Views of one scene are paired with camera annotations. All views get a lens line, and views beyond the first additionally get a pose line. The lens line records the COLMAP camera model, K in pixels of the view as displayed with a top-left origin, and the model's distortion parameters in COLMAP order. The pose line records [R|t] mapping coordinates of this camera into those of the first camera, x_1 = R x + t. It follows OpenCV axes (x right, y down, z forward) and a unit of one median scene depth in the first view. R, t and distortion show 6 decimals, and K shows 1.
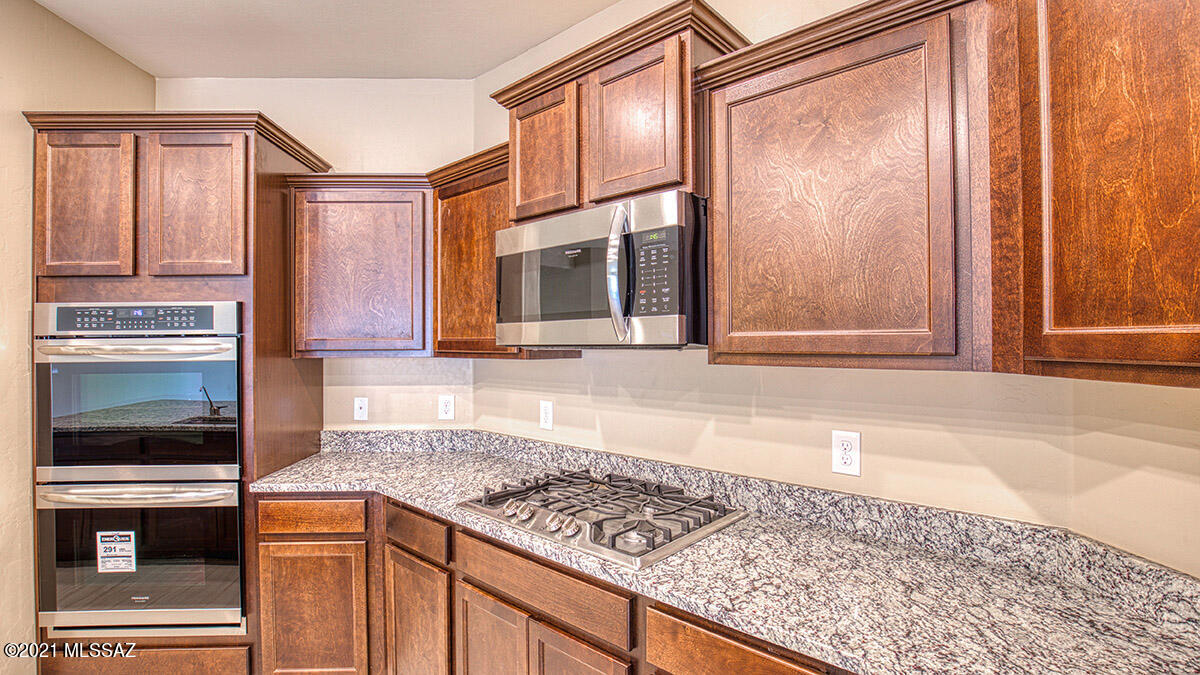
lens RADIAL K [[549.0, 0, 599.1], [0, 549.0, 340.1], [0, 0, 1]] dist [-0.039184, 0.007919]
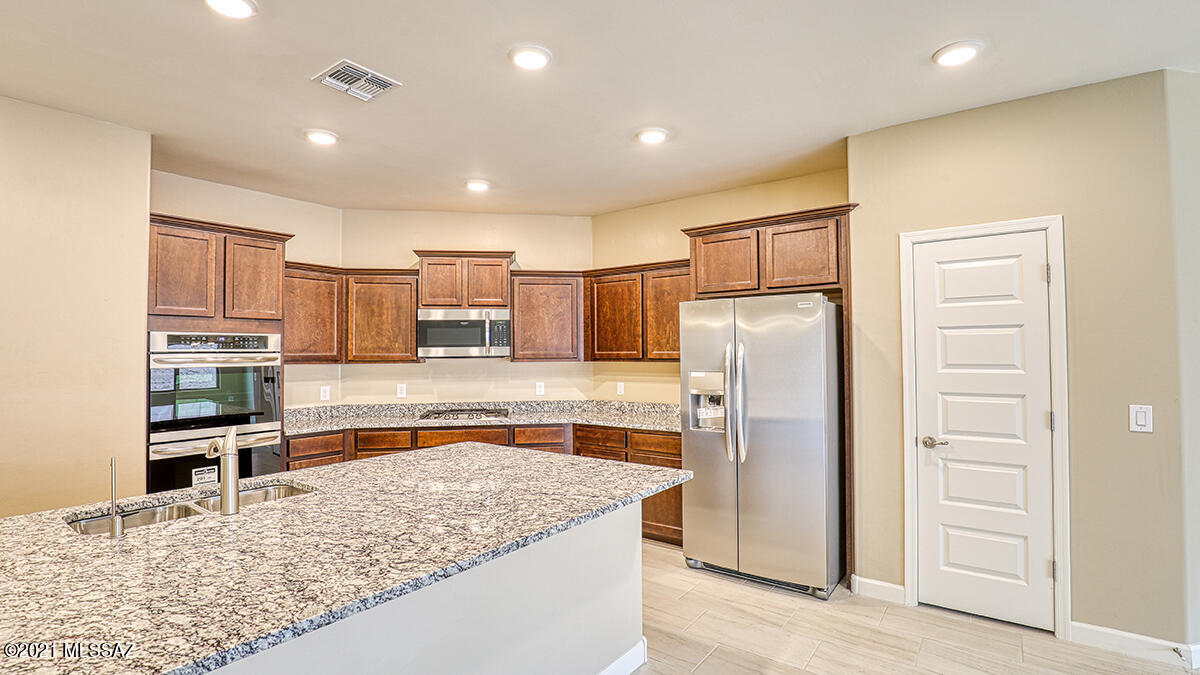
lens RADIAL K [[549.0, 0, 602.0], [0, 549.0, 339.7], [0, 0, 1]] dist [-0.039184, 0.007919]
pose [[0.635668, 0.020545, 0.771689, -1.490792], [0.002481, 0.999586, -0.028657, 0.004817], [-0.771959, 0.020131, 0.635354, -1.117288]]
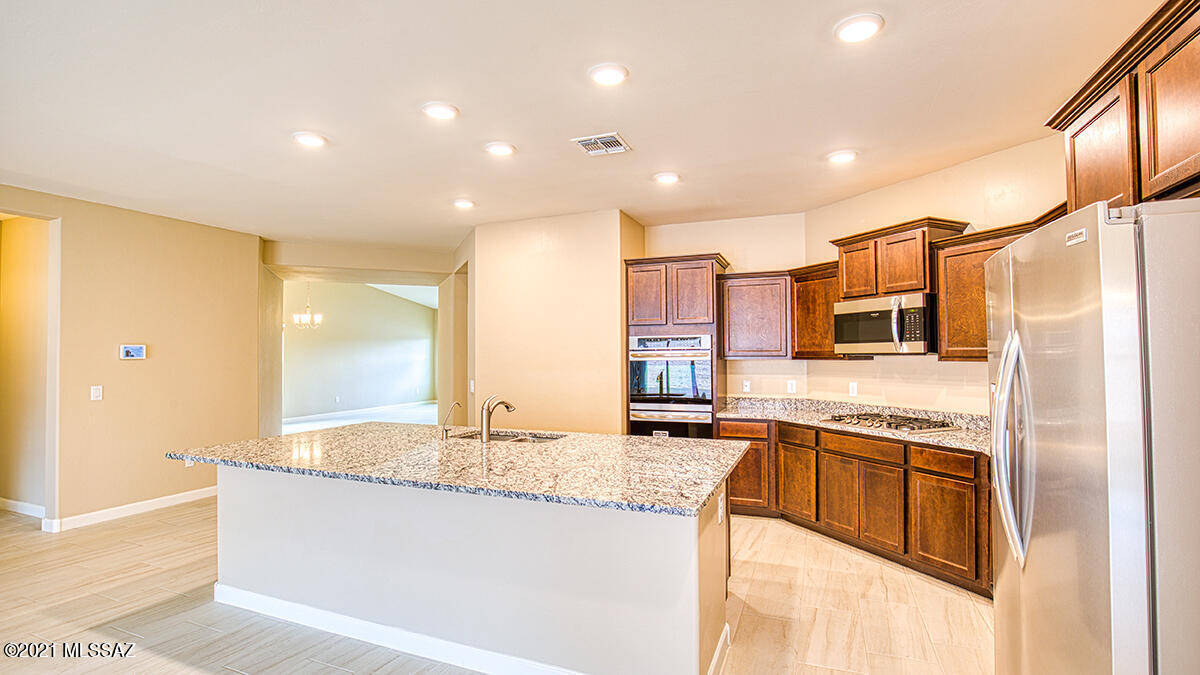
lens RADIAL K [[549.0, 0, 599.3], [0, 549.0, 337.1], [0, 0, 1]] dist [-0.039184, 0.007919]
pose [[0.907371, -0.011480, -0.420173, -0.121655], [0.001179, 0.999693, -0.024768, -0.003996], [0.420328, 0.021979, 0.907106, -1.415465]]
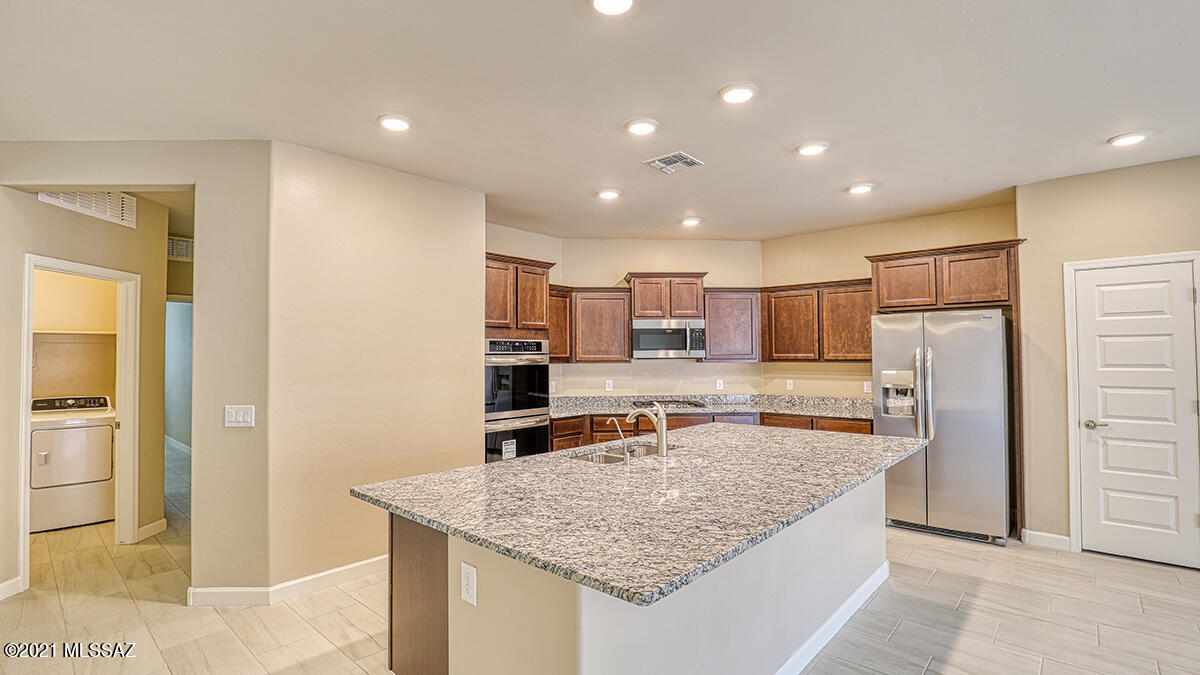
lens RADIAL K [[549.0, 0, 601.4], [0, 549.0, 339.0], [0, 0, 1]] dist [-0.039184, 0.007919]
pose [[0.705275, 0.024770, 0.708501, -2.380339], [-0.000620, 0.999411, -0.034323, 0.008935], [-0.708934, 0.023769, 0.704874, -0.965569]]
